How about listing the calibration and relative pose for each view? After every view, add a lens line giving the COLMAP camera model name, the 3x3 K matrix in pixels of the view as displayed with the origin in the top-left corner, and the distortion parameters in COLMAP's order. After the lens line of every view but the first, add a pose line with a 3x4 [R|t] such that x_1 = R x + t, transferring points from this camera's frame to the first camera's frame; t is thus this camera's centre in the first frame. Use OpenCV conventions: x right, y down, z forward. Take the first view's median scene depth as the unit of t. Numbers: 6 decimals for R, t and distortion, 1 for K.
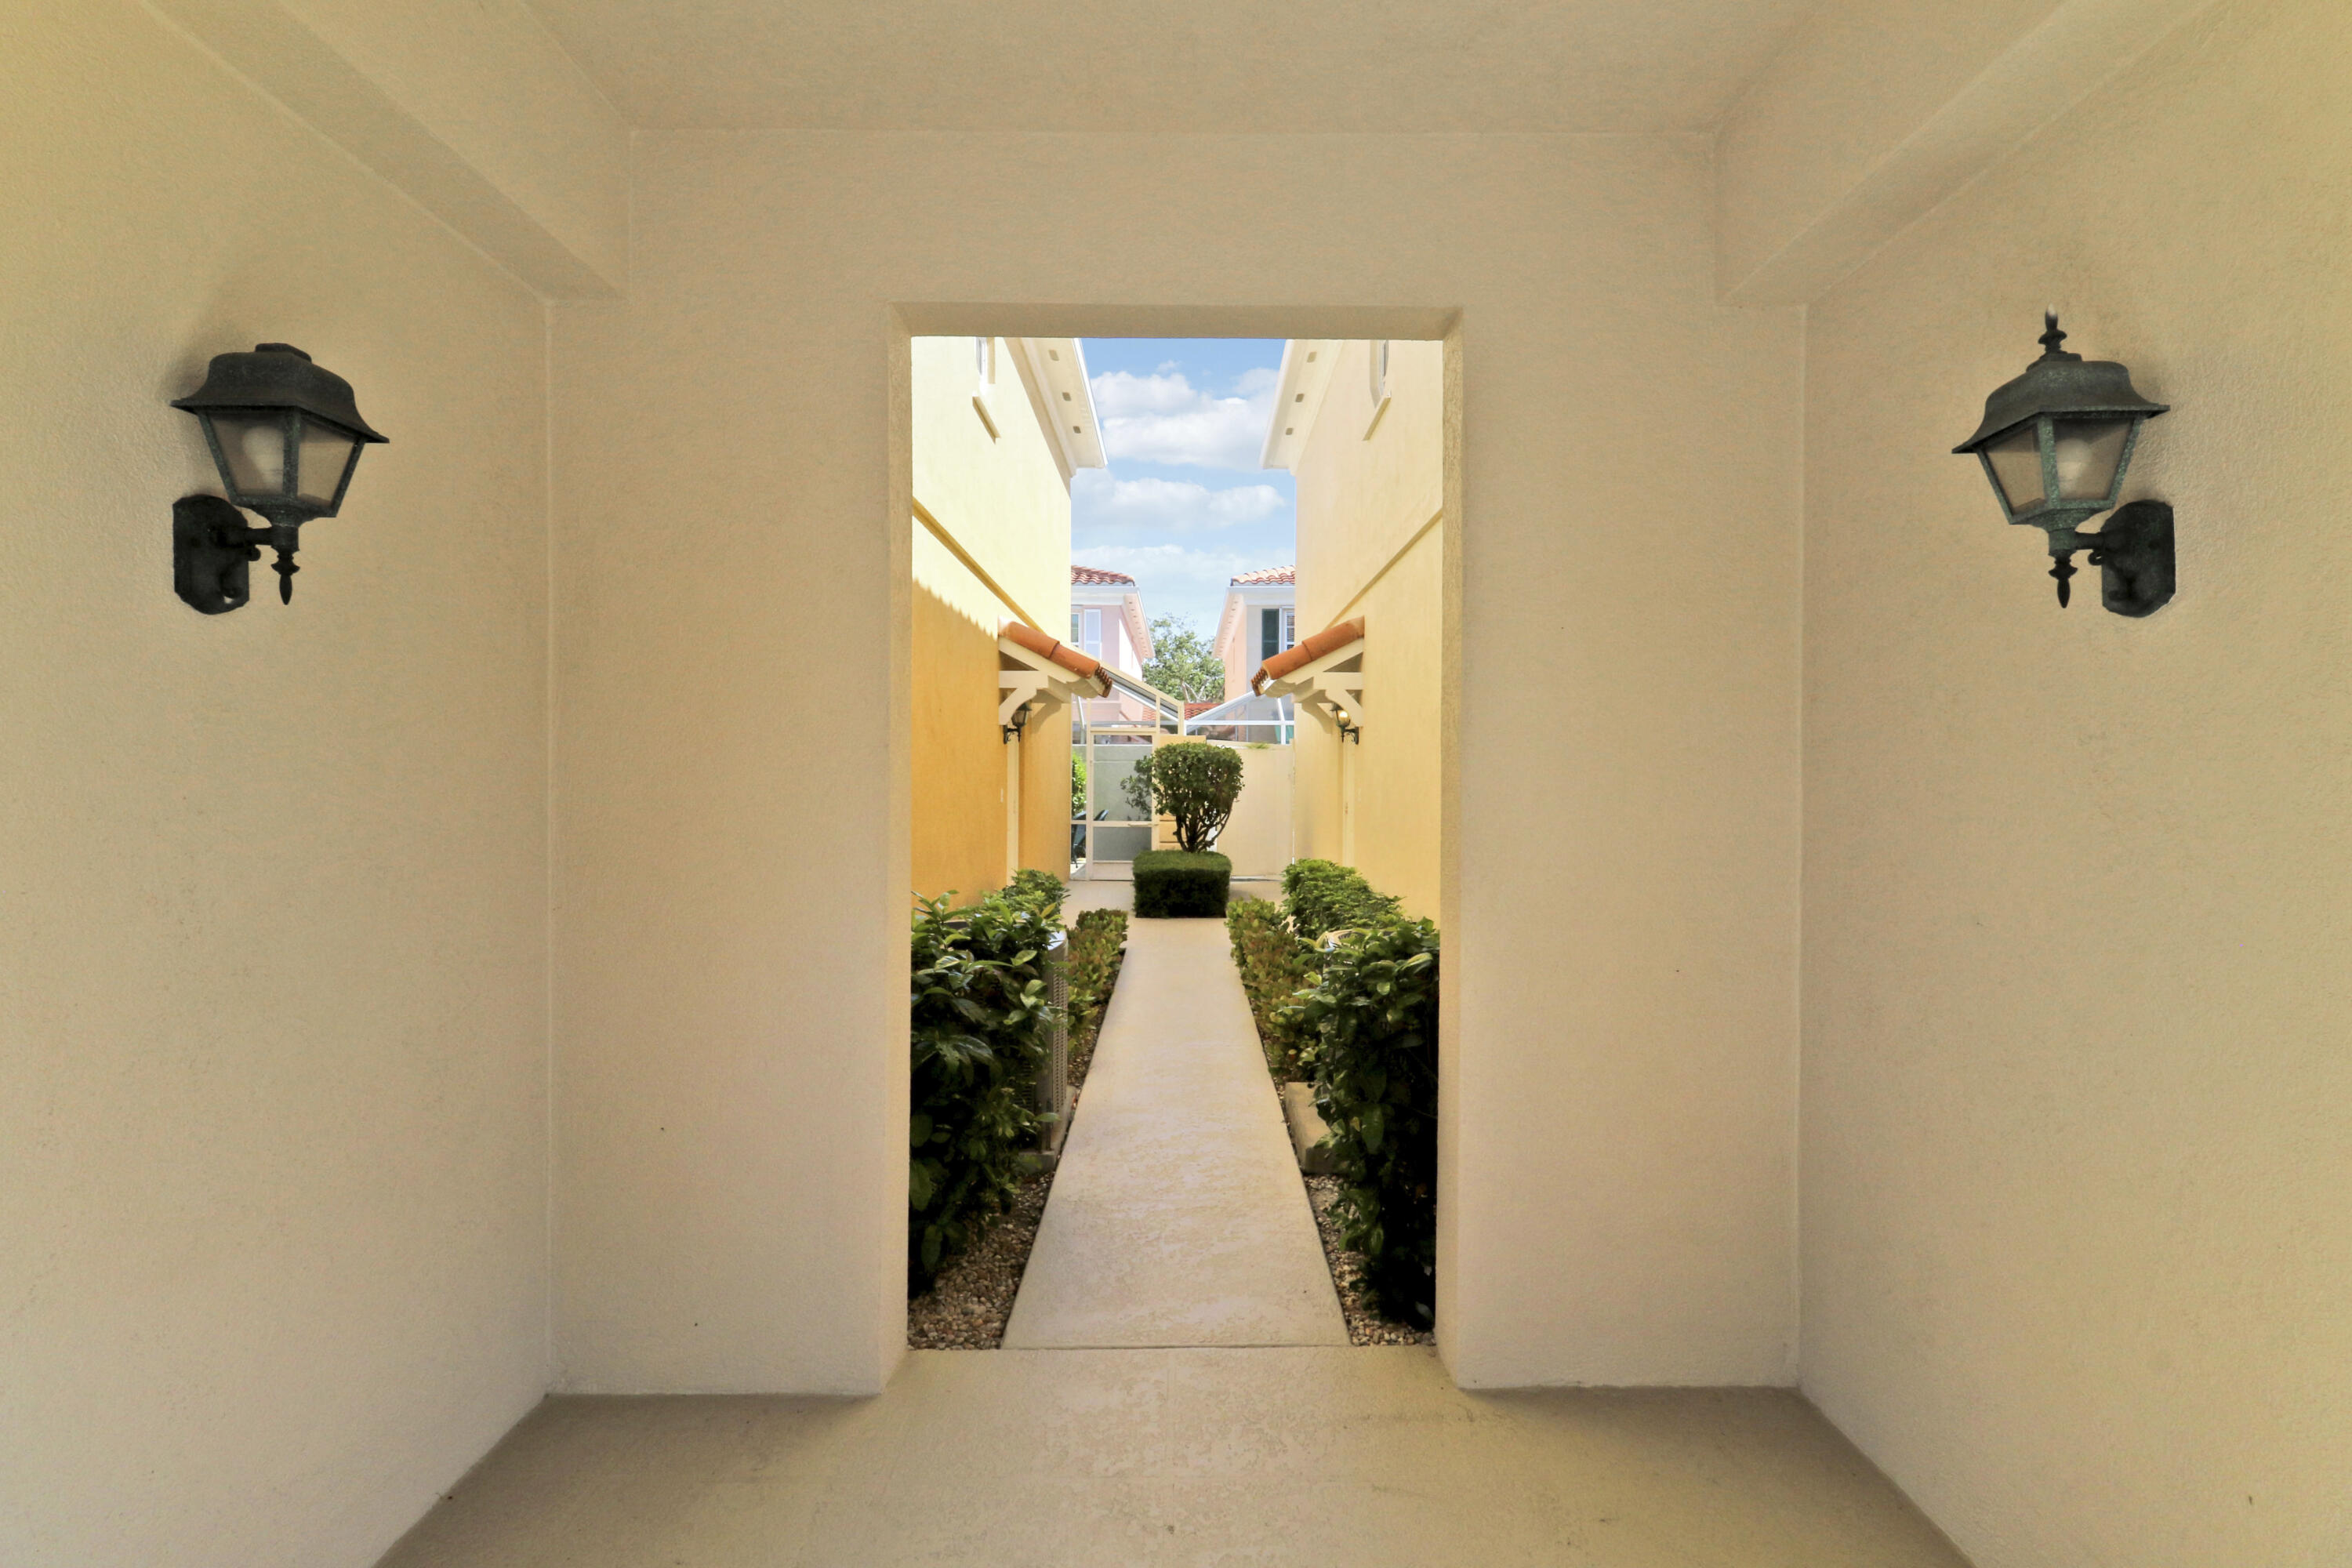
lens RADIAL K [[1085.5, 0, 1178.4], [0, 1085.5, 784.9], [0, 0, 1]] dist [-0.010531, -0.002080]
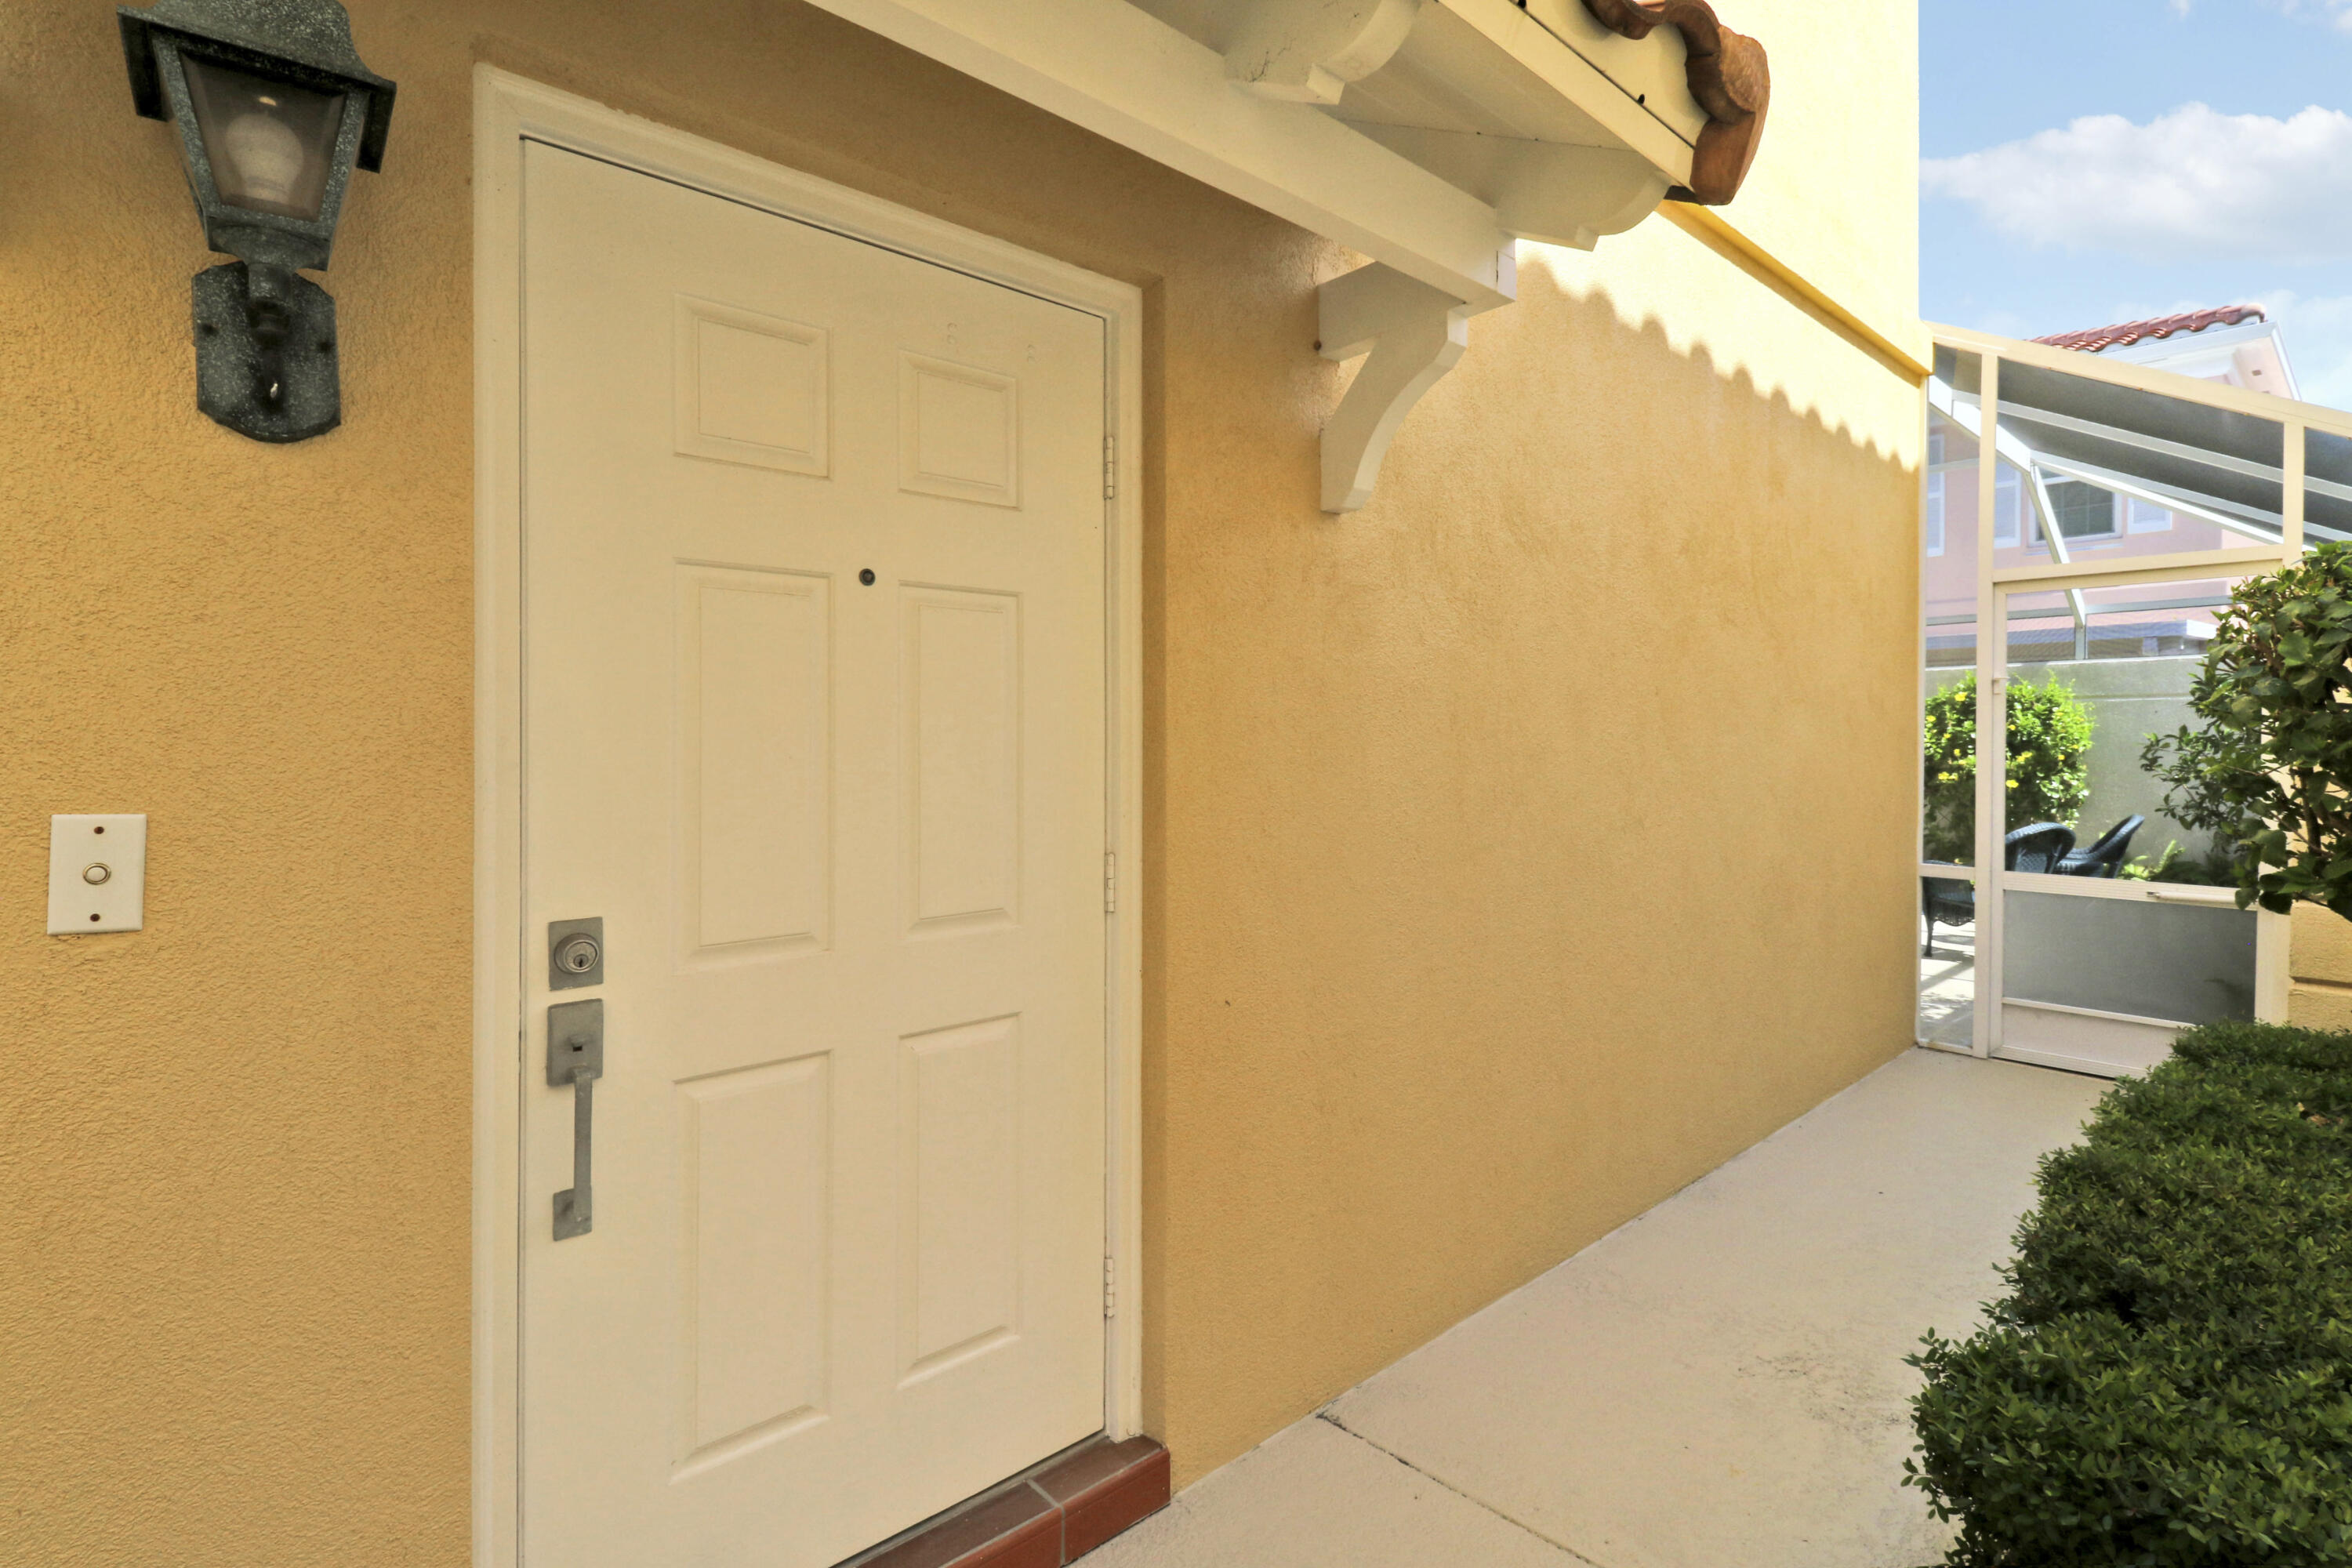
lens RADIAL K [[1085.5, 0, 1220.9], [0, 1085.5, 749.3], [0, 0, 1]] dist [-0.010531, -0.002080]
pose [[0.669017, -0.002222, -0.743244, 0.001711], [0.000105, 0.999996, -0.002895, -0.001246], [0.743247, 0.001859, 0.669015, 0.585477]]
